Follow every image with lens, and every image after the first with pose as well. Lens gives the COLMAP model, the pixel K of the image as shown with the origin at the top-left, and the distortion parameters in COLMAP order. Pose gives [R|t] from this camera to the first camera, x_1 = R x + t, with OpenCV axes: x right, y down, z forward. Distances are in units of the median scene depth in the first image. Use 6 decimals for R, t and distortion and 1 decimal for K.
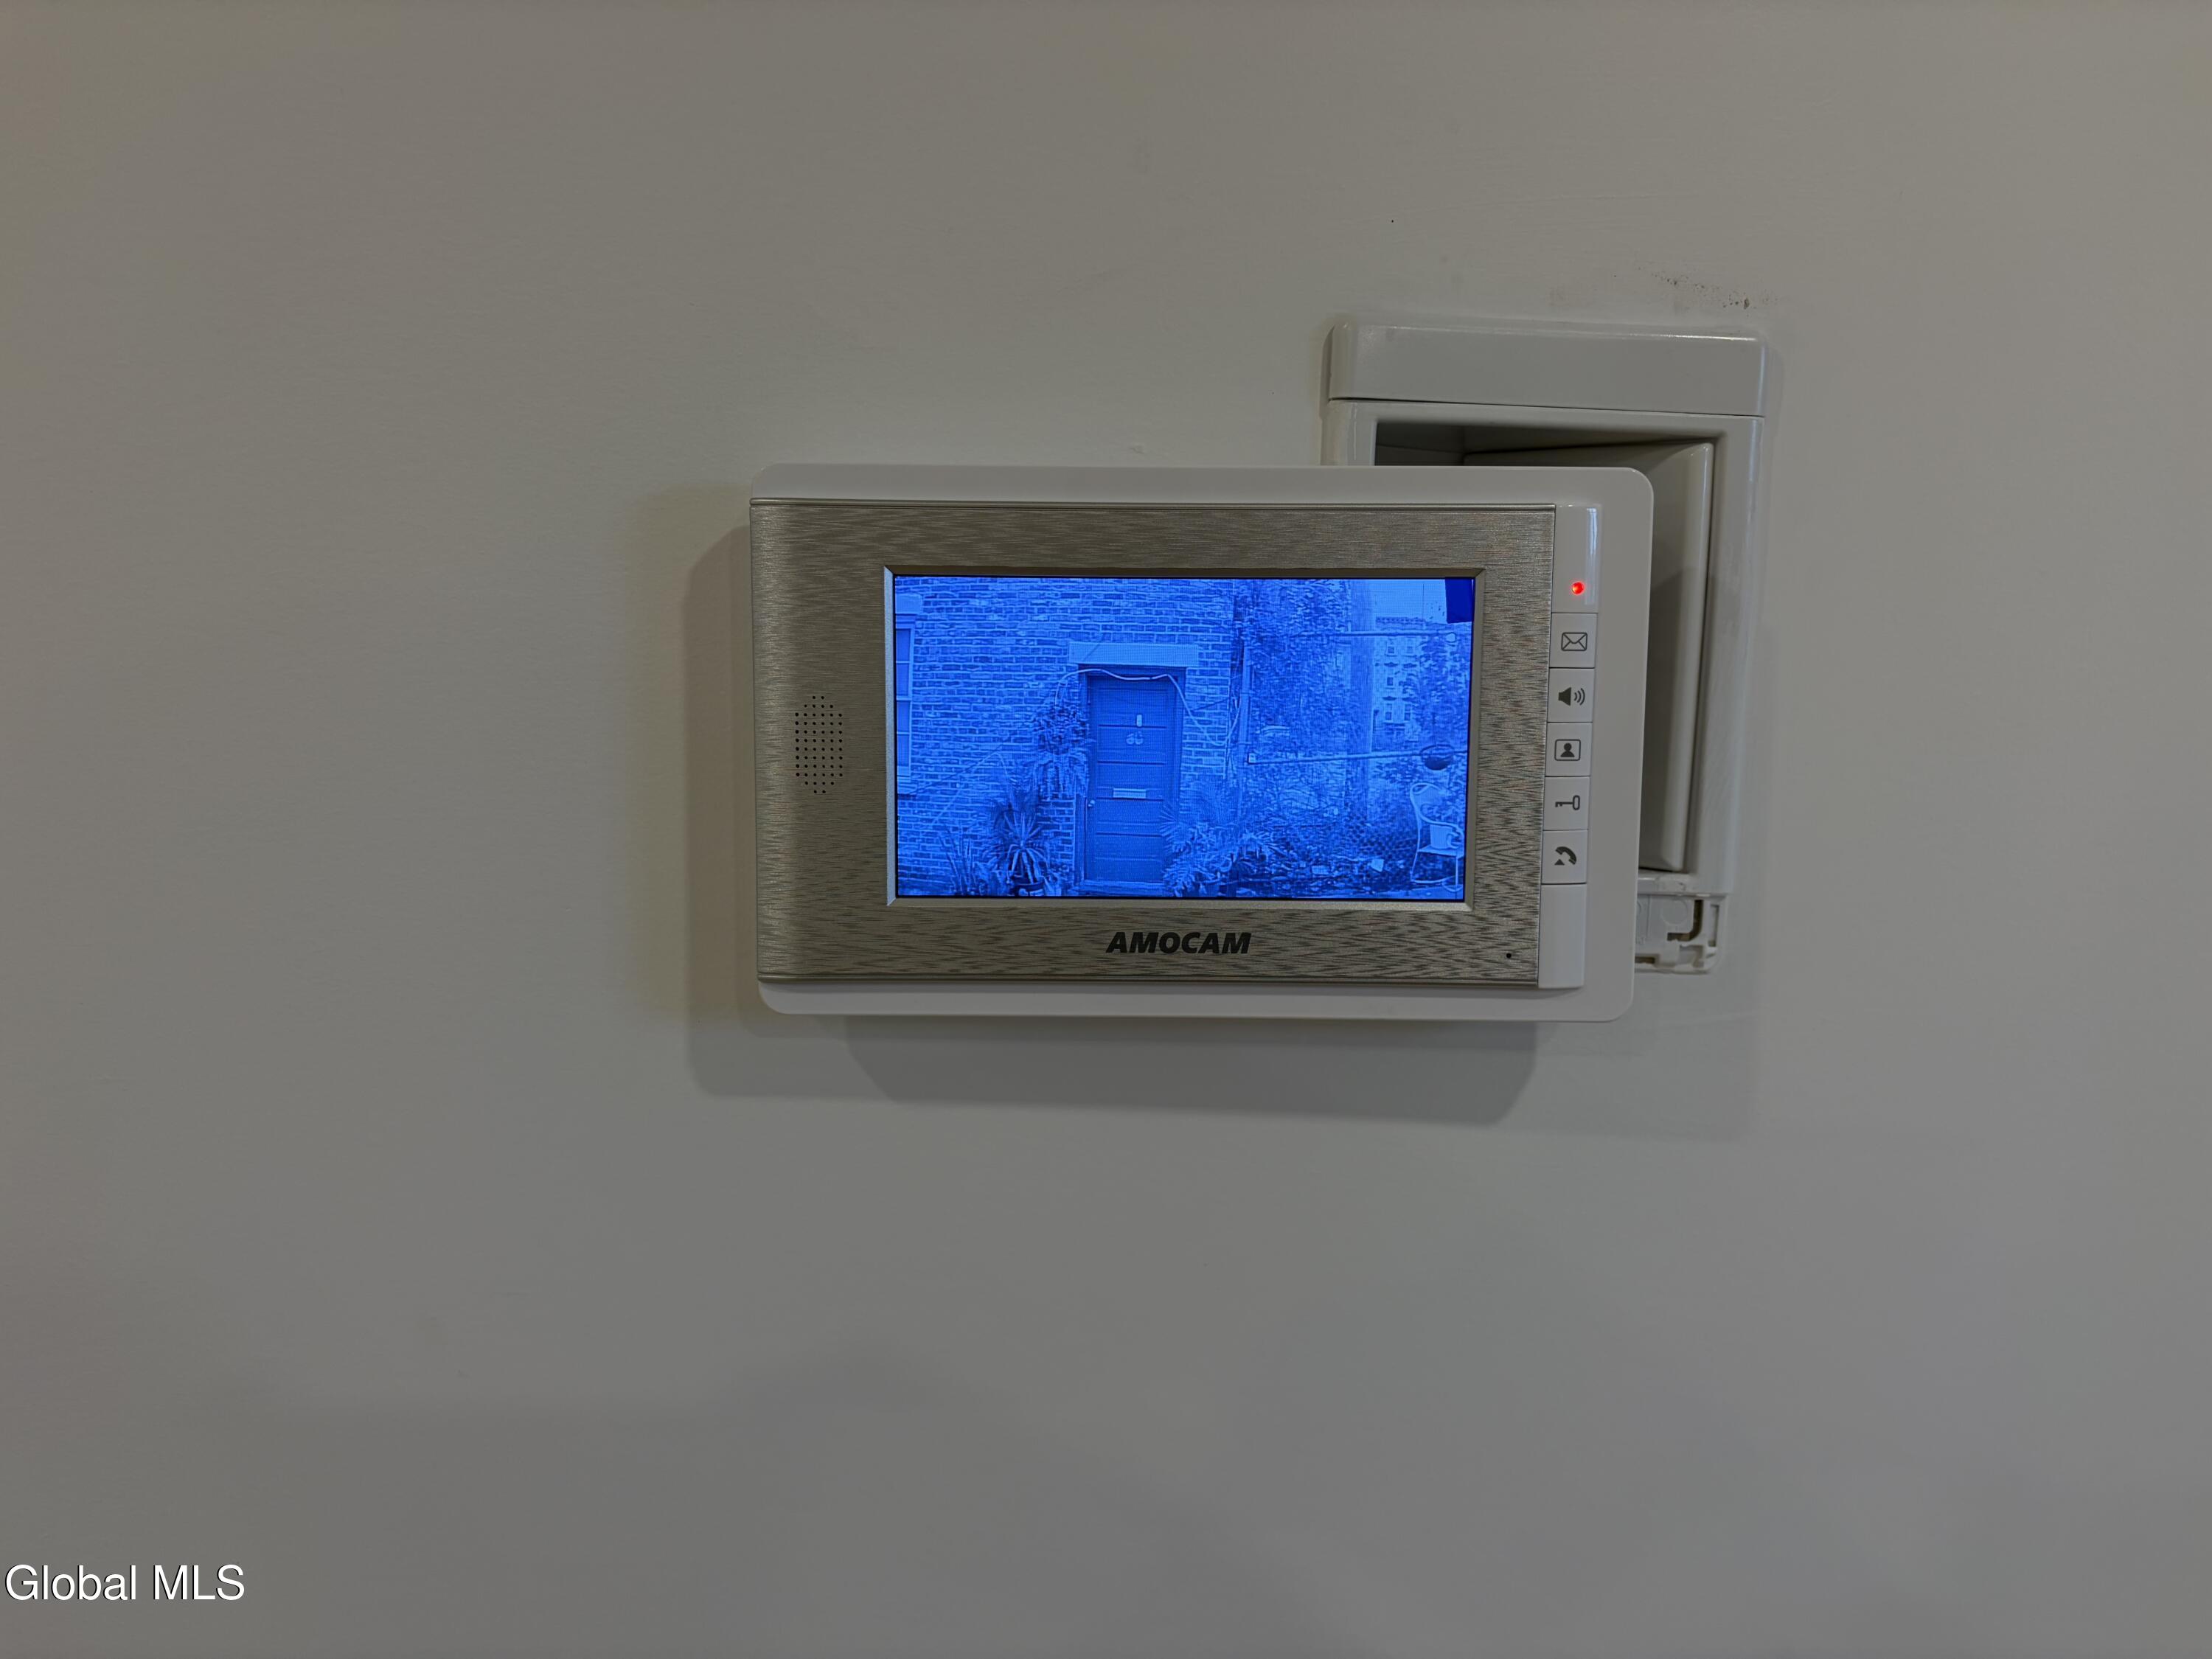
lens RADIAL K [[1671.3, 0, 1099.7], [0, 1671.3, 844.1], [0, 0, 1]] dist [0.038709, -0.039407]
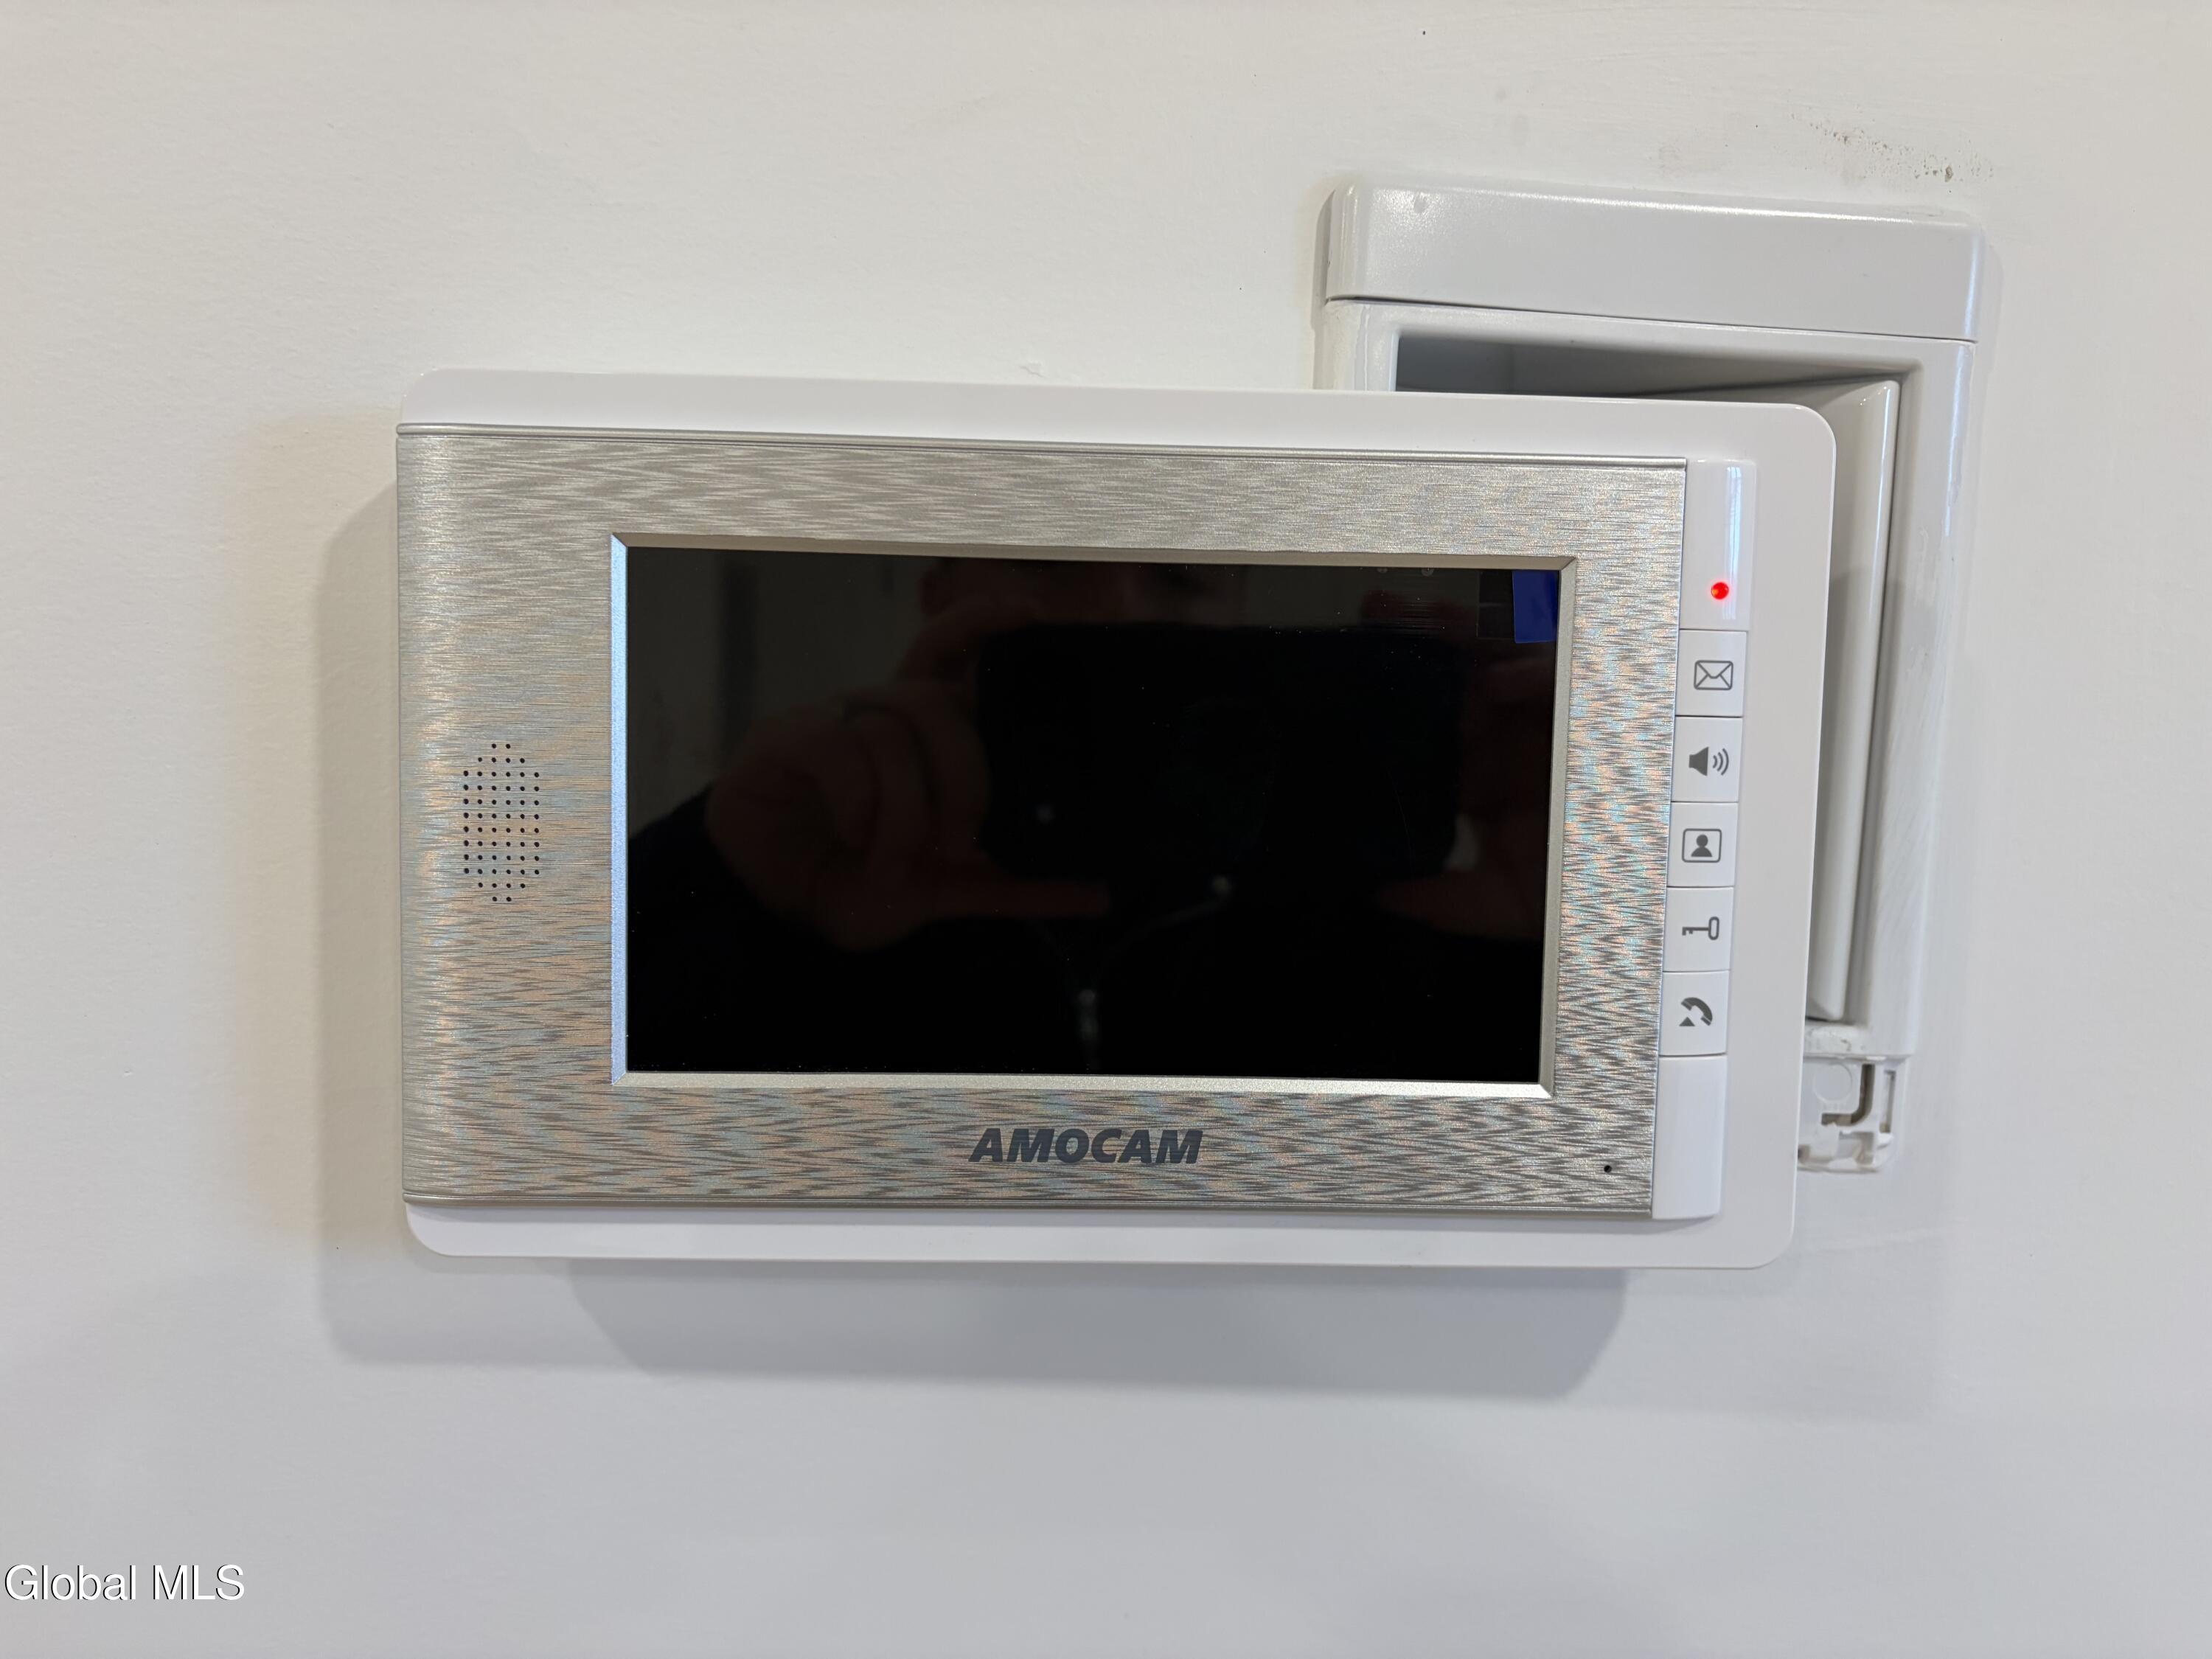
lens RADIAL K [[1671.3, 0, 1124.7], [0, 1671.3, 822.4], [0, 0, 1]] dist [0.038709, -0.039407]
pose [[0.998631, 0.010758, 0.051197, 0.028351], [-0.008924, 0.999315, -0.035922, -0.039433], [-0.051548, 0.035416, 0.998042, 0.372890]]
